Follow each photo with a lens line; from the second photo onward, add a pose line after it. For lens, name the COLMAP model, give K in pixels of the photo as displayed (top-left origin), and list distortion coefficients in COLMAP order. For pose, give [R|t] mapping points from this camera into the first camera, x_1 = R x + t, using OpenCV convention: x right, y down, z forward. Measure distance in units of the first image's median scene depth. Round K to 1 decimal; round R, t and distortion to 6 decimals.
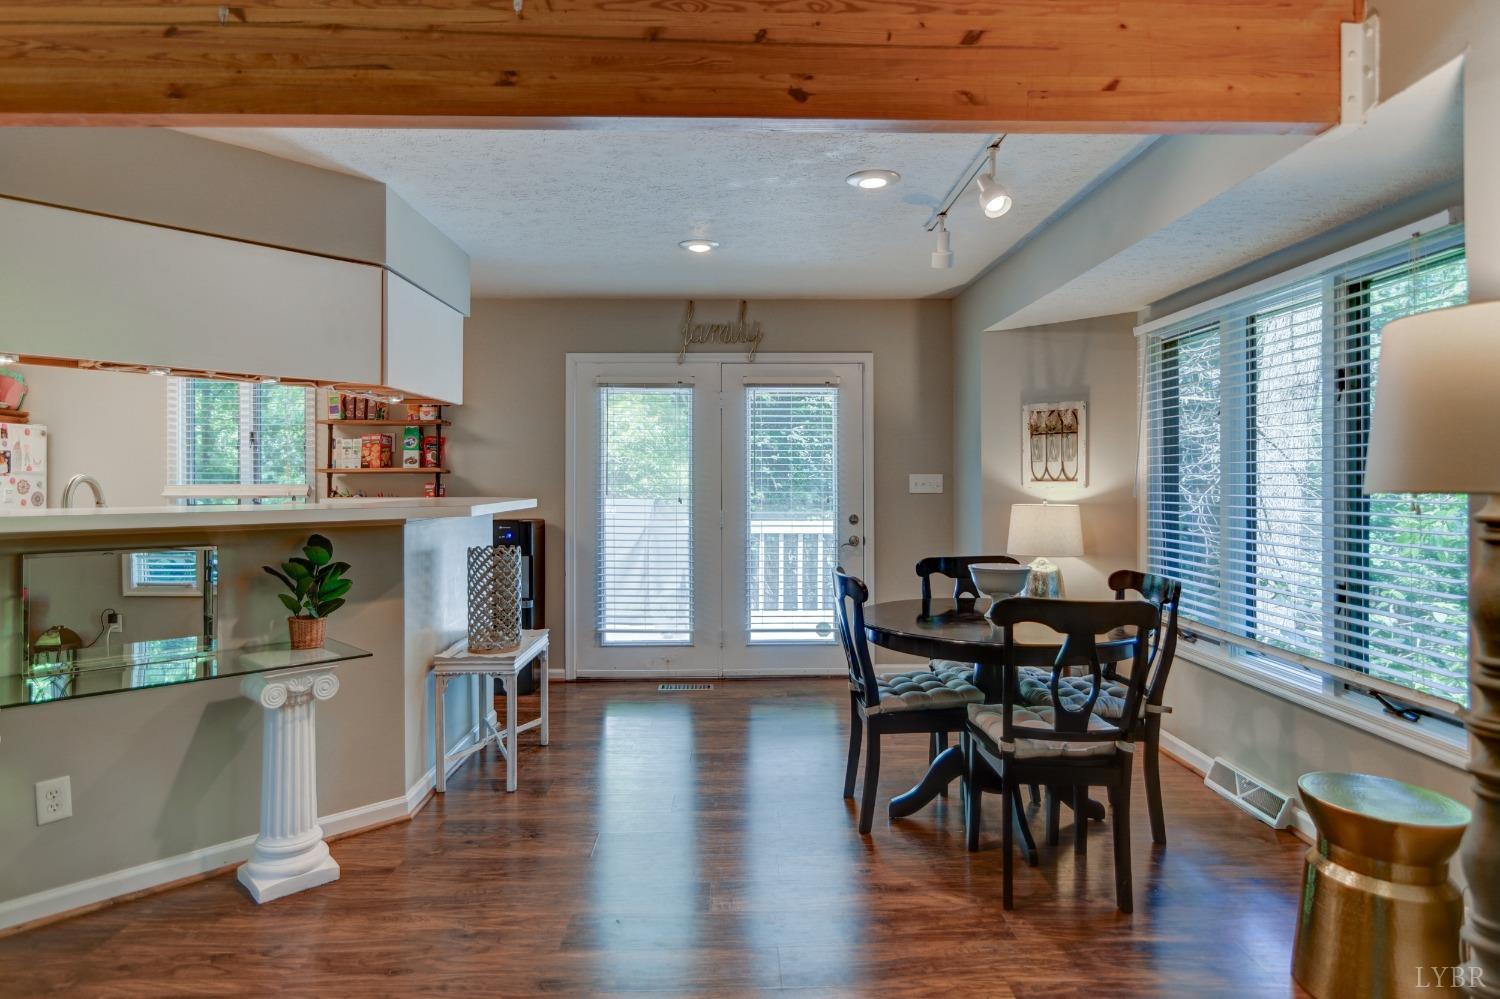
lens RADIAL K [[840.5, 0, 748.6], [0, 840.5, 476.3], [0, 0, 1]] dist [-0.003210, -0.001303]
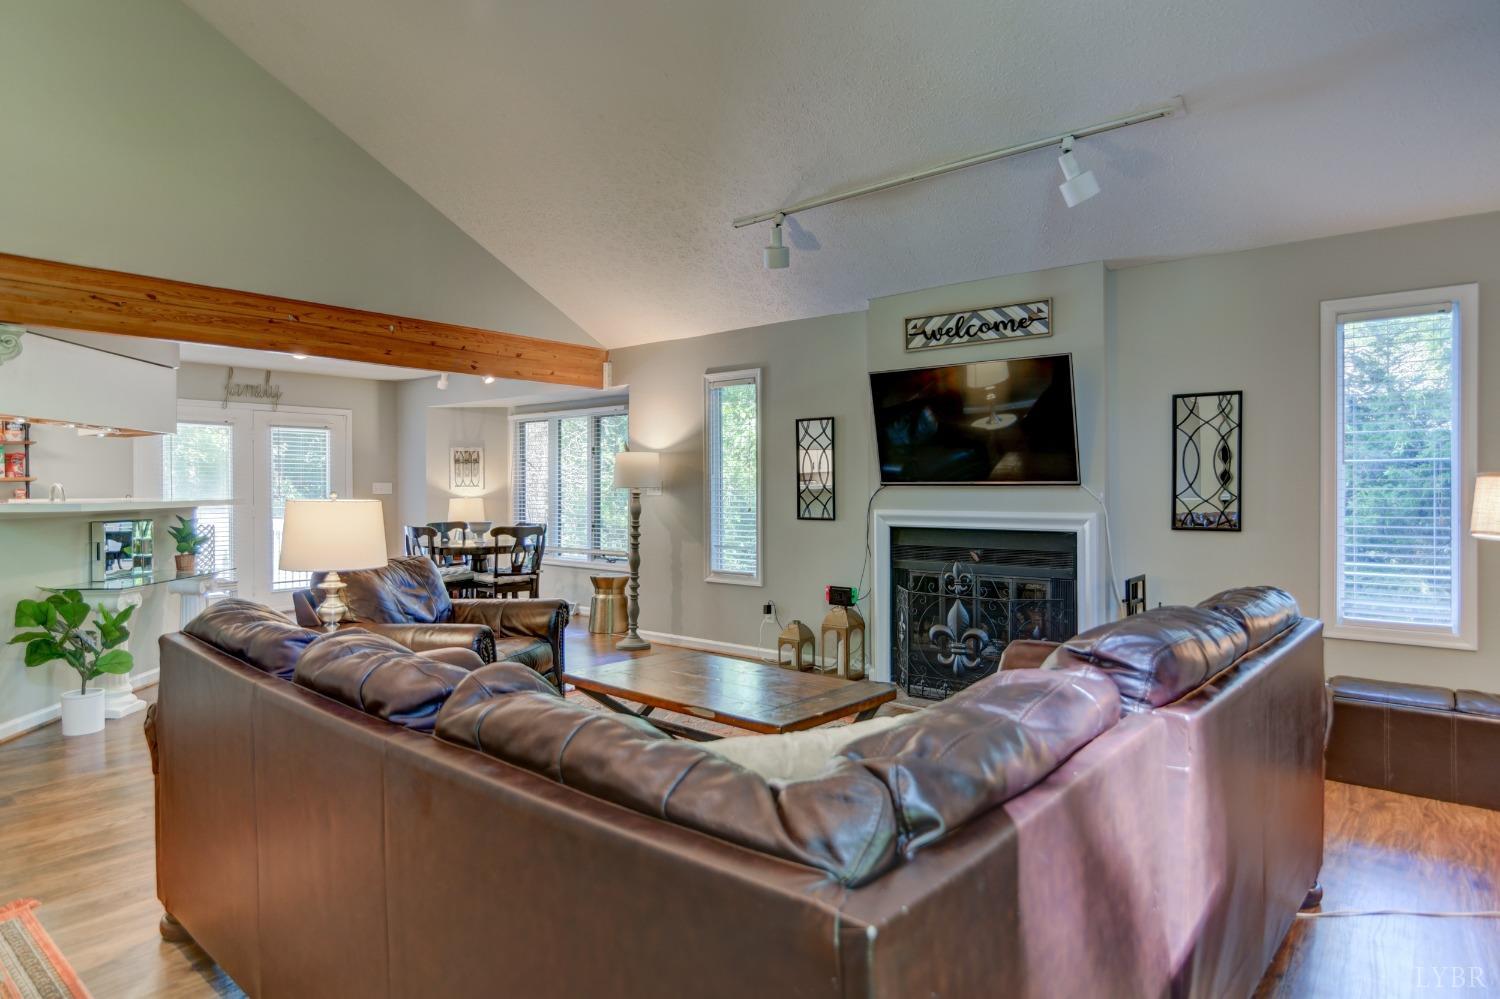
lens RADIAL K [[875.2, 0, 750.6], [0, 875.2, 487.7], [0, 0, 1]] dist [0.000950, -0.000097]
pose [[0.656108, -0.001164, 0.754666, -0.749931], [0.000798, 0.999999, 0.000850, 0.007137], [-0.754667, 0.000044, 0.656108, -0.855146]]
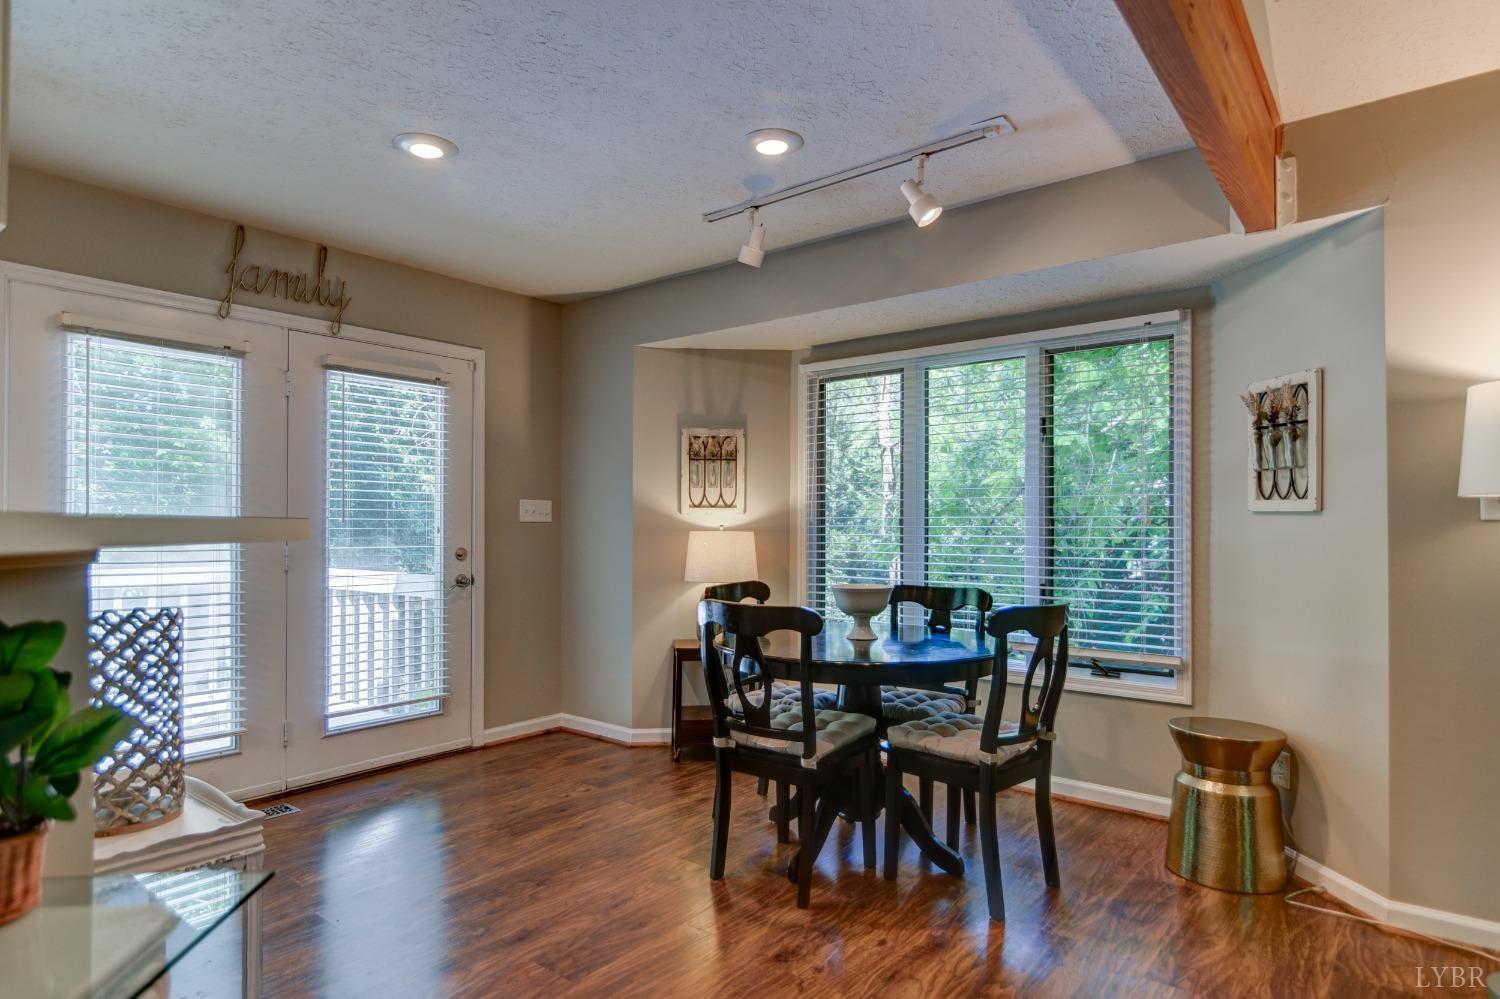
lens RADIAL K [[826.9, 0, 751.5], [0, 826.9, 518.7], [0, 0, 1]] dist [-0.003998, -0.001460]
pose [[0.639791, 0.007953, 0.768508, -0.355997], [-0.005304, 0.999968, -0.005932, 0.024439], [-0.768531, -0.000281, 0.639813, 0.332319]]
